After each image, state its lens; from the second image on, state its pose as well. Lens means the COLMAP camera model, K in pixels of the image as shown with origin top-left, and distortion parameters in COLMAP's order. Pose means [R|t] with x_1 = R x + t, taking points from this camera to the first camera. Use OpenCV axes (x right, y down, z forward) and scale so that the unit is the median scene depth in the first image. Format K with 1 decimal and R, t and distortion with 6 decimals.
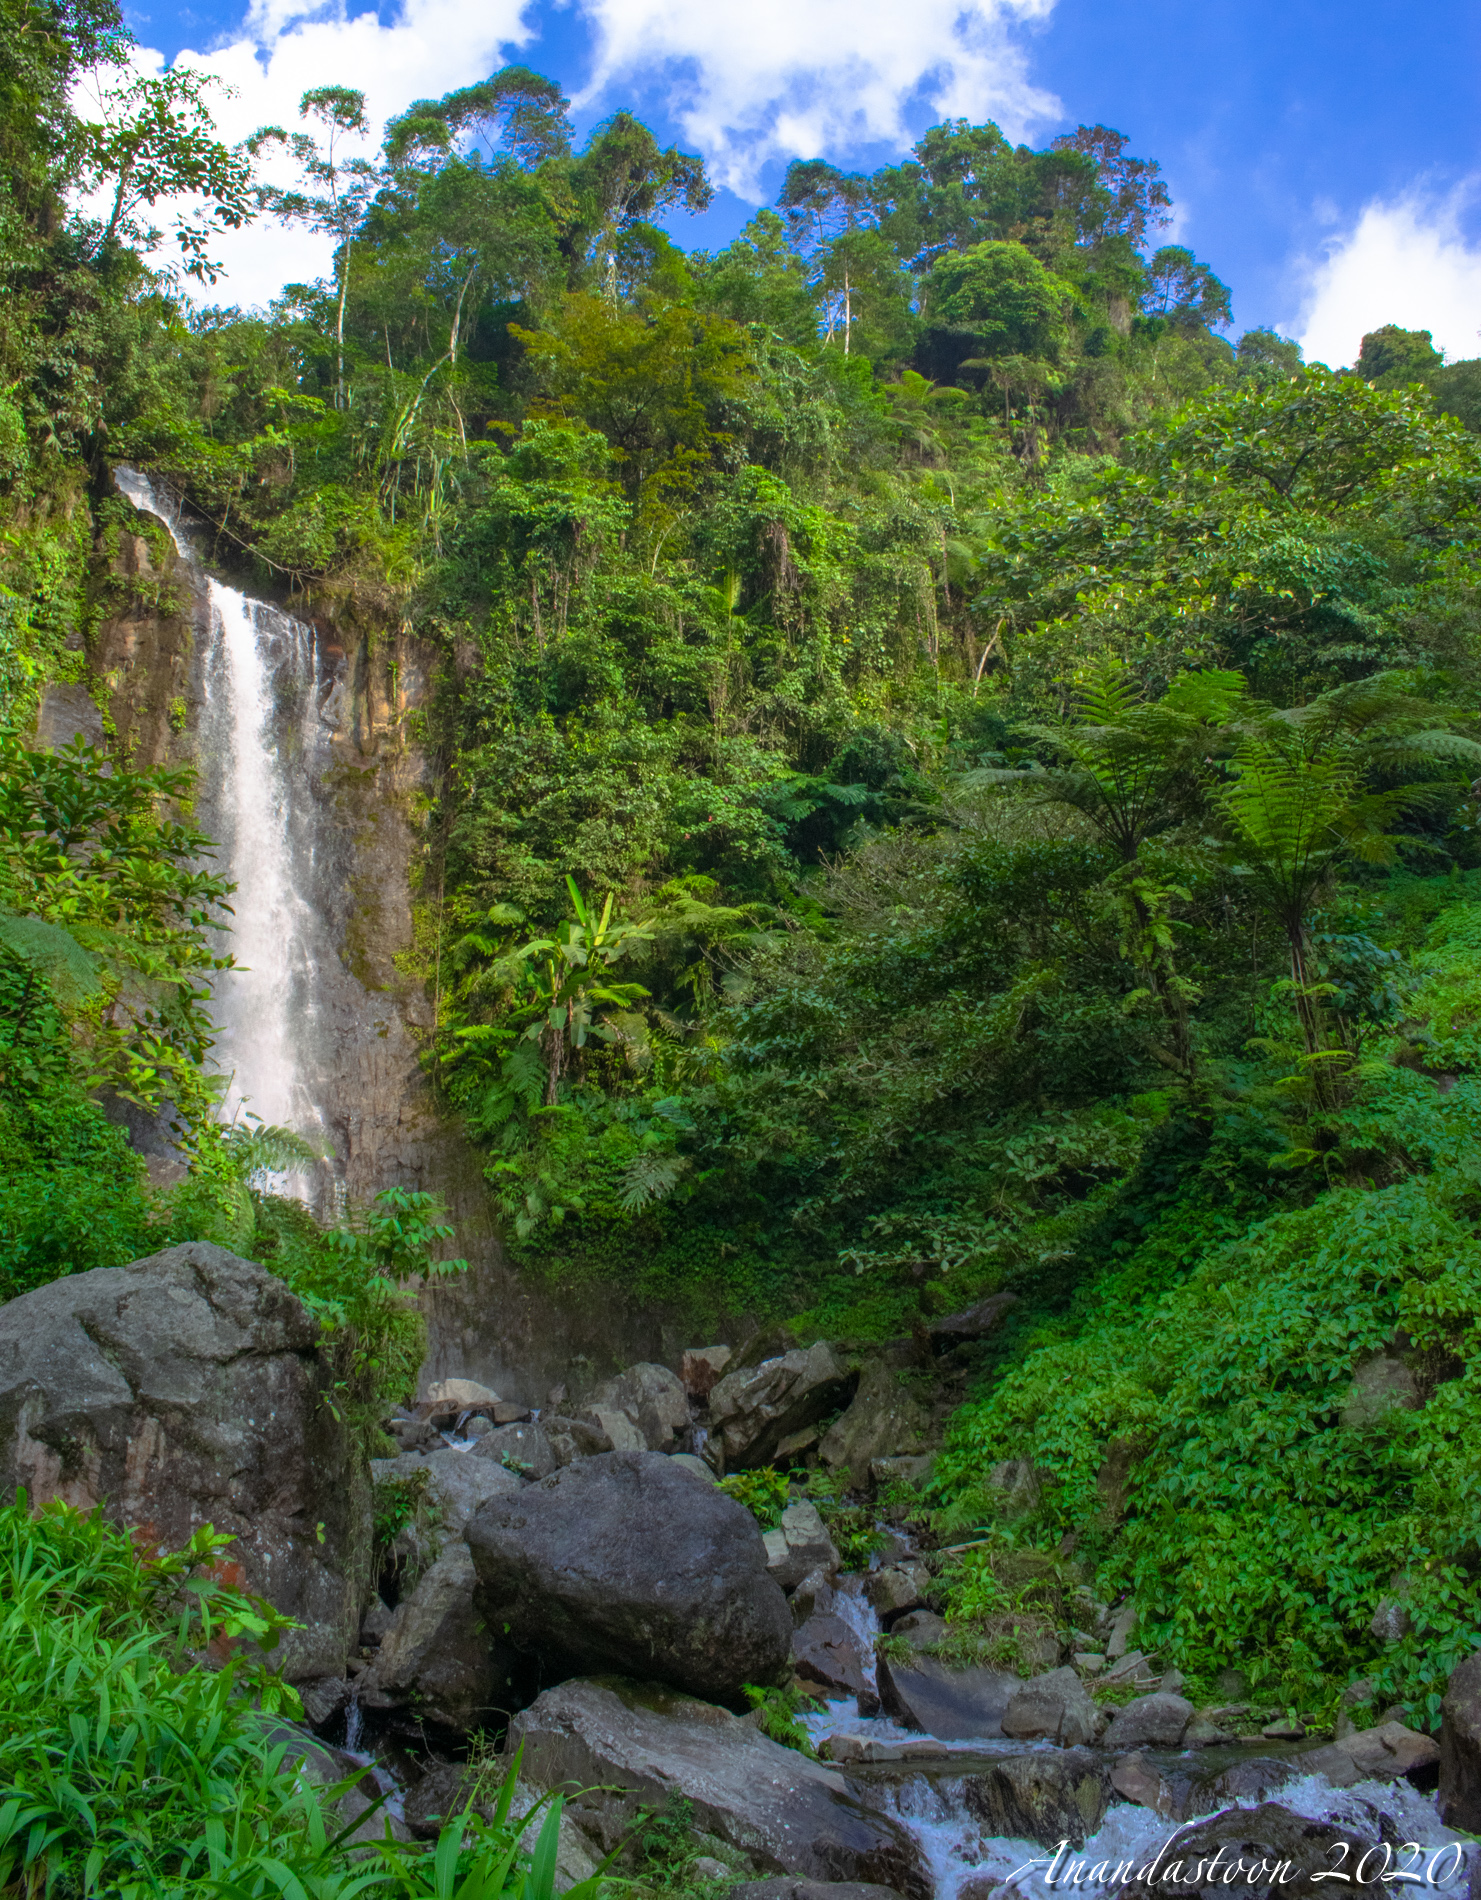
lens RADIAL K [[1724.0, 0, 733.5], [0, 1724.0, 857.9], [0, 0, 1]] dist [-0.105057, 0.027525]
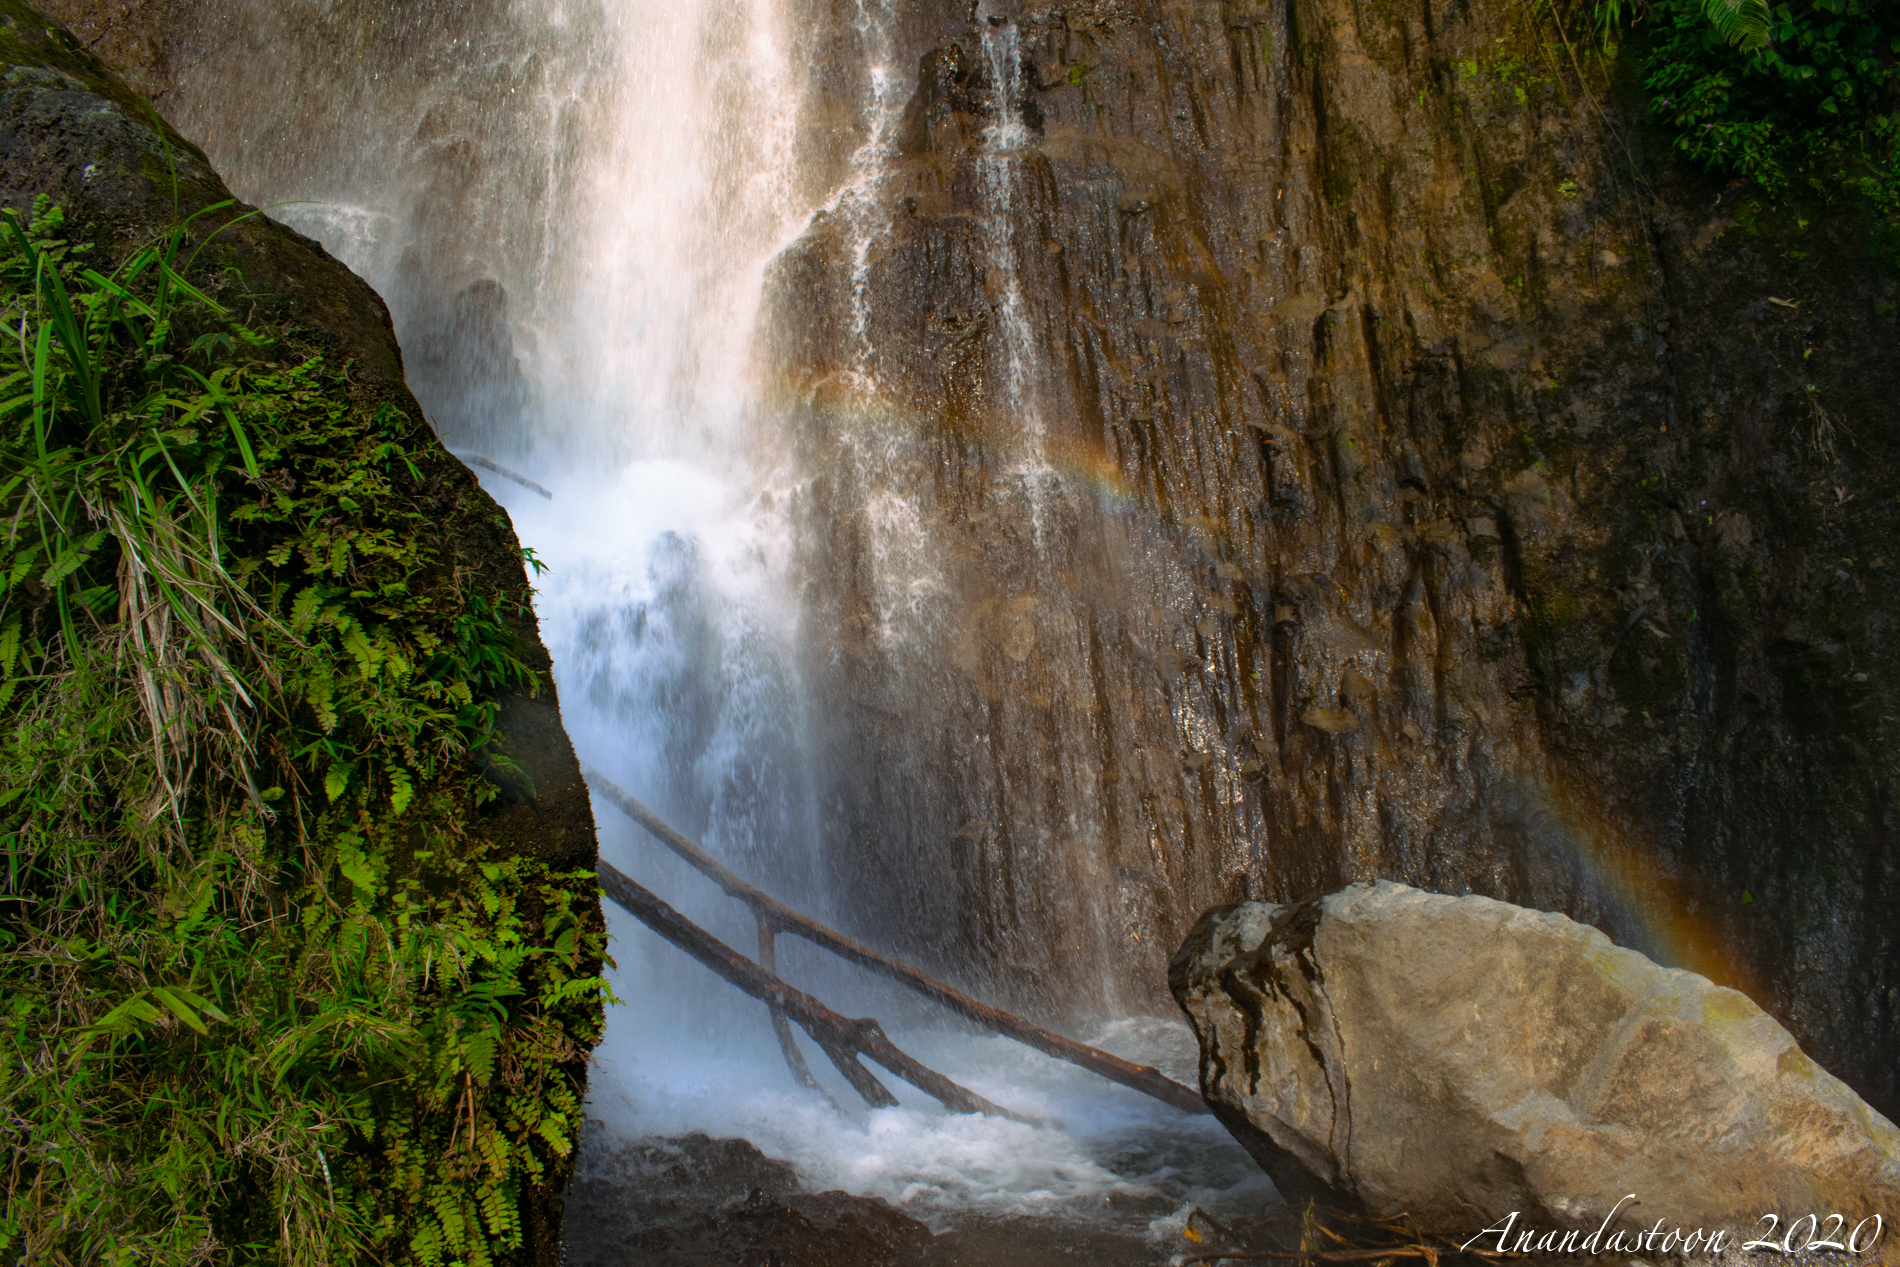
lens RADIAL K [[1474.0, 0, 955.8], [0, 1474.0, 638.6], [0, 0, 1]] dist [-0.098921, 0.020311]
pose [[0.848296, -0.049202, -0.527232, -0.110630], [0.234003, 0.928010, 0.289898, 0.207042], [0.475013, -0.369293, 0.798740, 0.745120]]
